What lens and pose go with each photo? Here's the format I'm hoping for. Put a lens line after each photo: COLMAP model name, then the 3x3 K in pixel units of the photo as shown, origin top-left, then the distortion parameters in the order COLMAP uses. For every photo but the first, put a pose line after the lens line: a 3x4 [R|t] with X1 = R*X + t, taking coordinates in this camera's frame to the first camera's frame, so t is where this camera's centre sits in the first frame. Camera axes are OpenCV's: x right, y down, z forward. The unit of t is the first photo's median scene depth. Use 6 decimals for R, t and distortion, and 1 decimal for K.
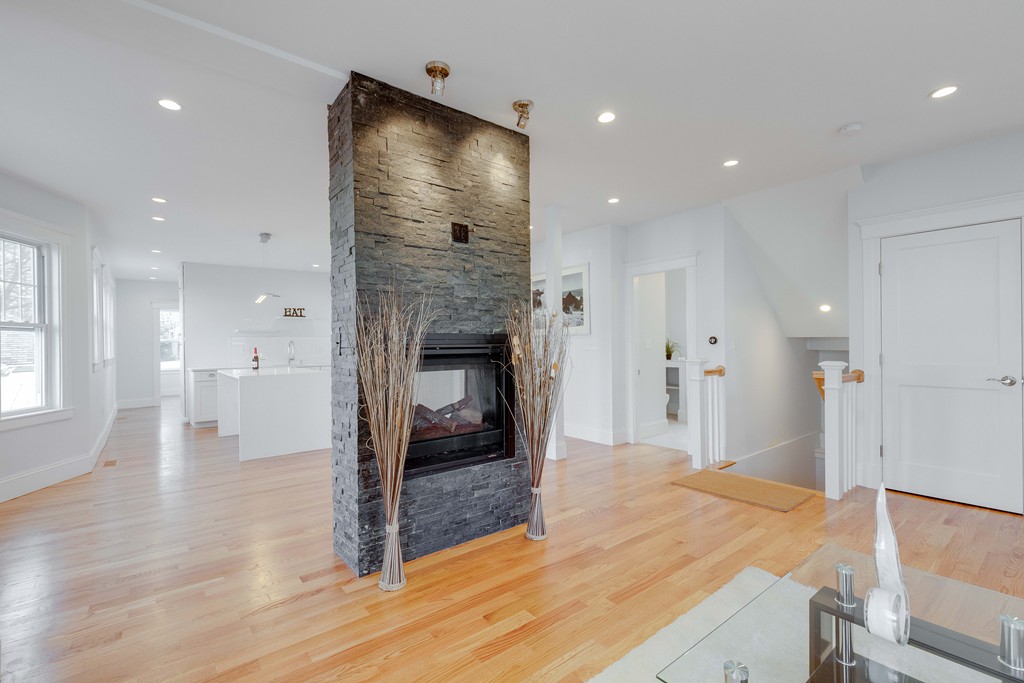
lens RADIAL K [[458.2, 0, 512.0], [0, 458.2, 341.5], [0, 0, 1]] dist [0.010335, -0.000128]
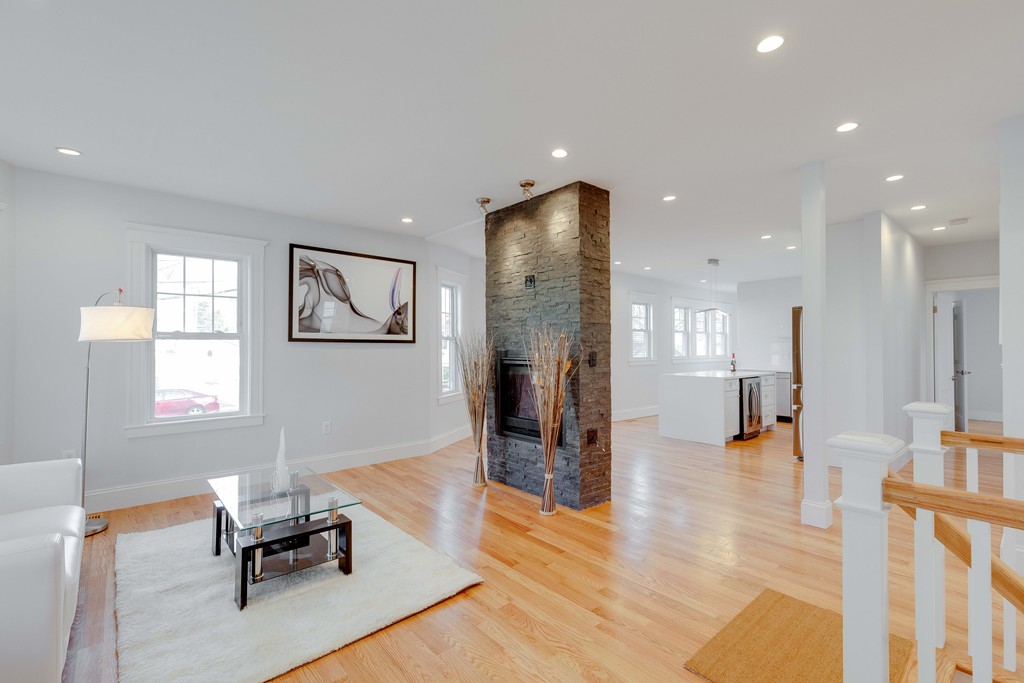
lens RADIAL K [[458.2, 0, 512.0], [0, 458.2, 341.5], [0, 0, 1]] dist [0.001952, -0.000124]
pose [[0.043546, 0.002340, -0.999049, 0.637133], [0.003515, 0.999991, 0.002496, -0.023971], [0.999045, -0.003620, 0.043538, 0.414926]]
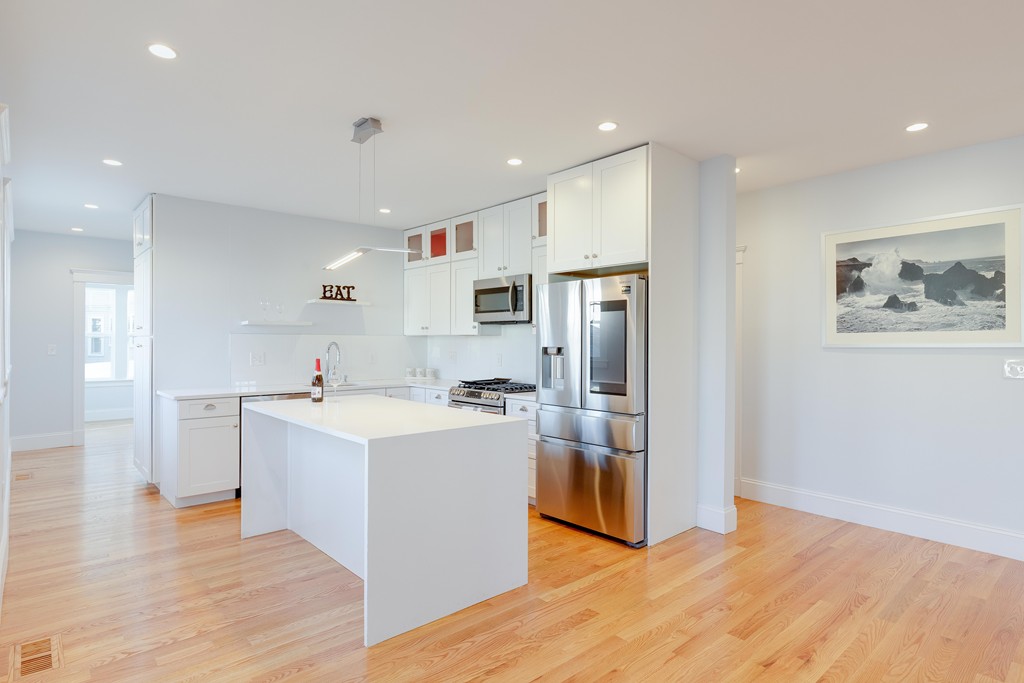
lens RADIAL K [[552.9, 0, 512.0], [0, 552.9, 341.5], [0, 0, 1]] dist [0.002411, 0.000889]
pose [[0.998482, 0.019436, 0.051532, -0.409173], [-0.019676, 0.999798, 0.004149, -0.013334], [-0.051441, -0.005157, 0.998663, 0.418710]]
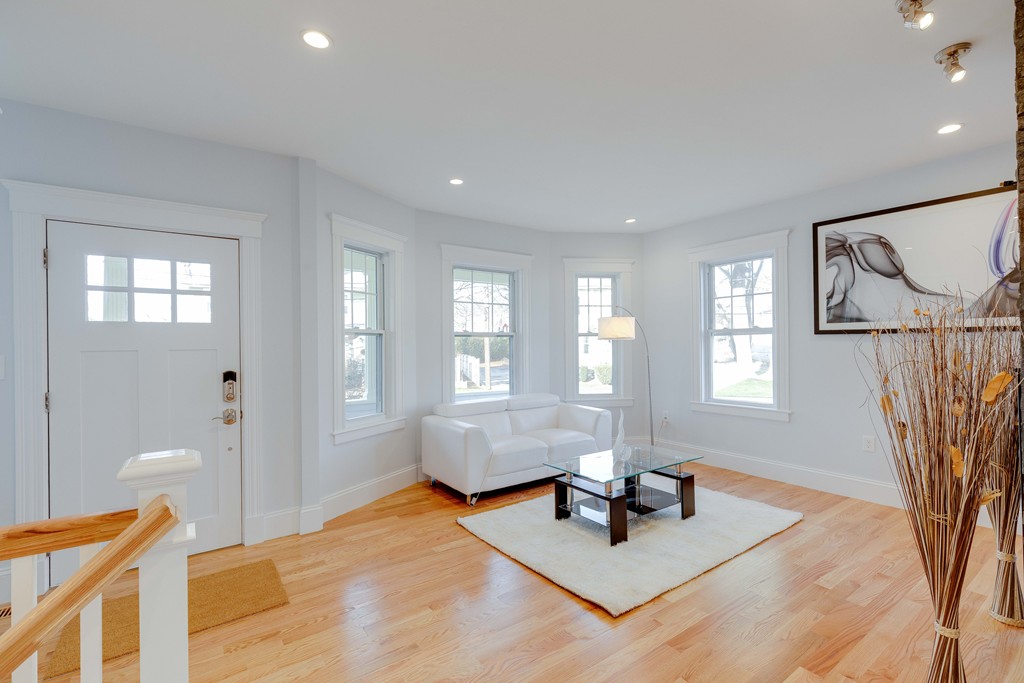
lens RADIAL K [[458.2, 0, 512.0], [0, 458.2, 341.5], [0, 0, 1]] dist [0.001952, -0.000124]
pose [[-0.998184, 0.024779, 0.054910, 0.264187], [0.024108, 0.999627, -0.012838, -0.014954], [-0.055208, -0.011491, -0.998409, 0.778496]]
